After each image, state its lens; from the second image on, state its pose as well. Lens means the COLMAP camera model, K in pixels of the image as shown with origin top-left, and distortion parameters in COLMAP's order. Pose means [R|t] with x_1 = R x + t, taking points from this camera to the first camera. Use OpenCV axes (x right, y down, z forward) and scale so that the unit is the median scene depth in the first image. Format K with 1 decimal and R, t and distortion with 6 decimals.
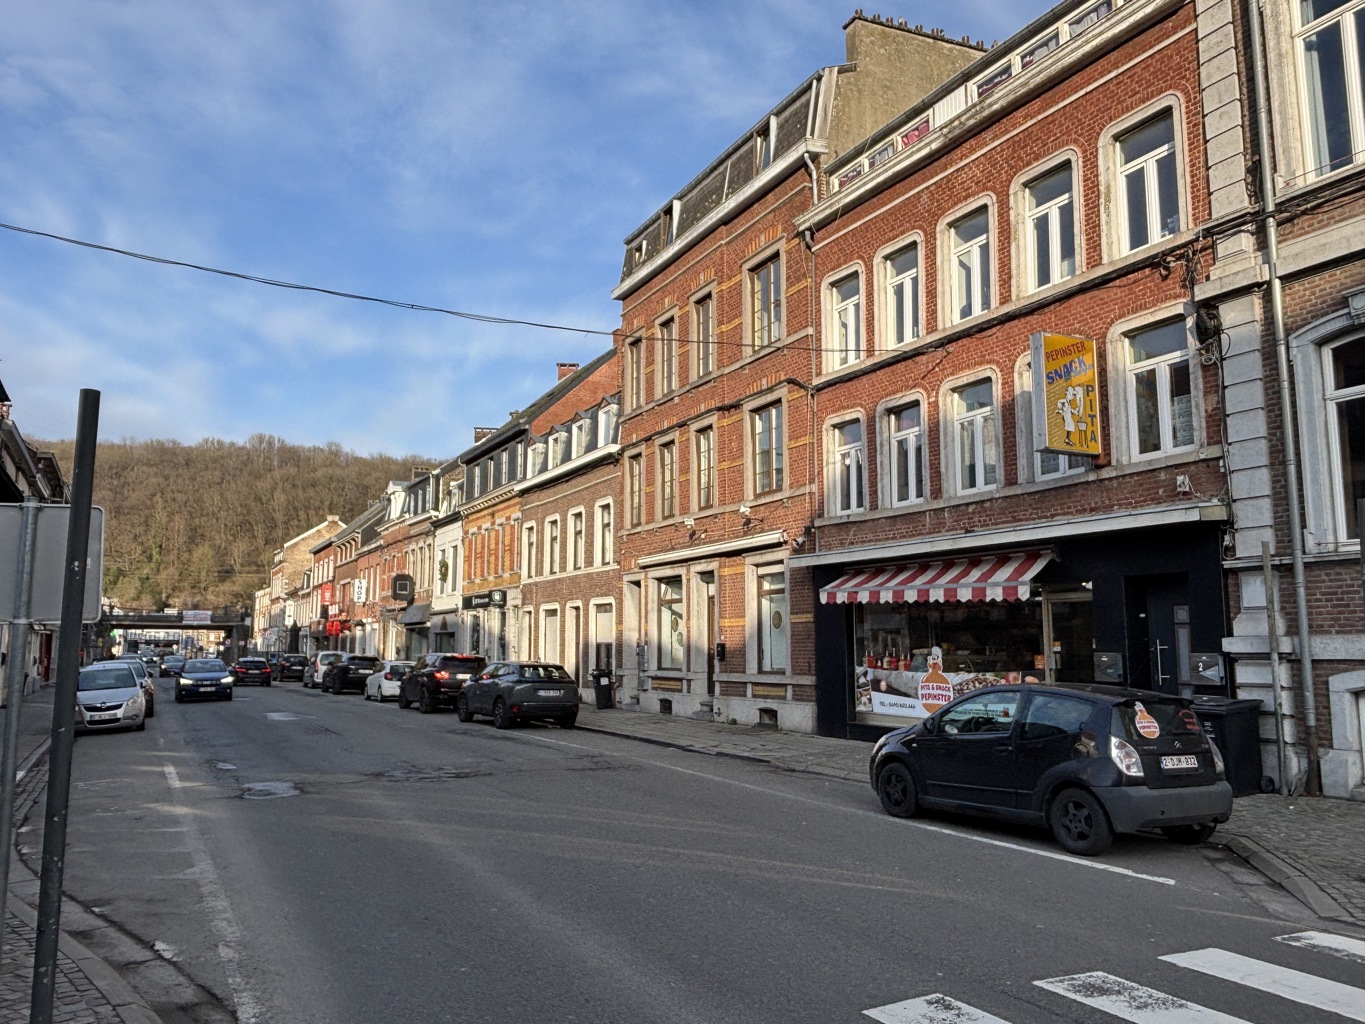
lens RADIAL K [[1030.8, 0, 682.5], [0, 1030.8, 512.0], [0, 0, 1]] dist [0.083431, -0.134647]
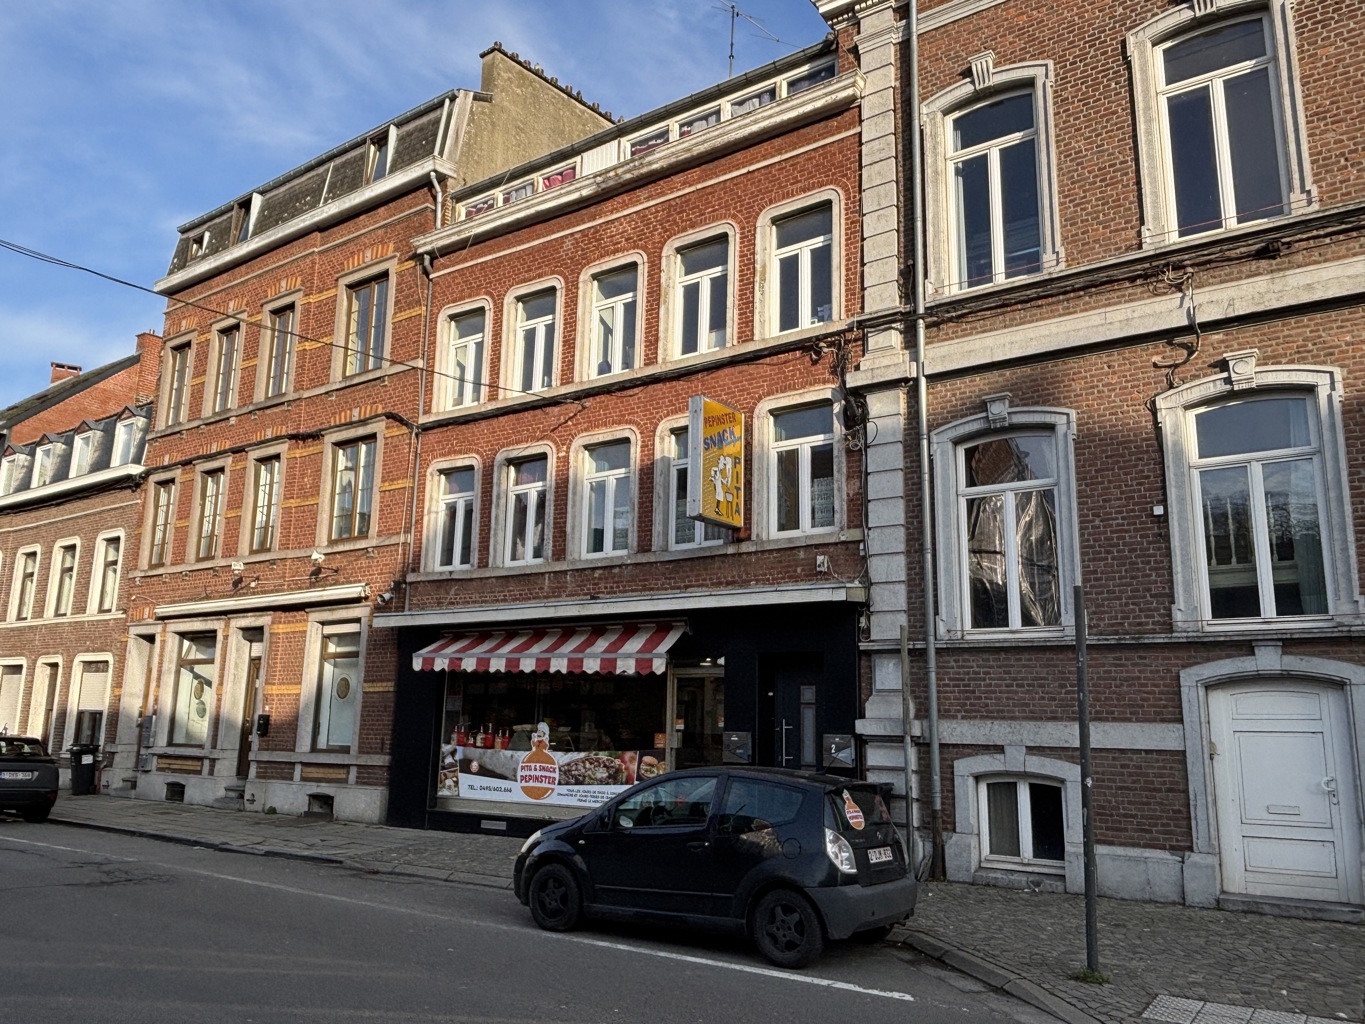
lens RADIAL K [[1030.8, 0, 682.5], [0, 1030.8, 512.0], [0, 0, 1]] dist [0.083431, -0.134647]
pose [[0.892537, 0.109313, 0.437525, -0.063133], [-0.078663, 0.993042, -0.087635, 0.016009], [-0.444060, 0.043800, 0.894926, 0.121223]]
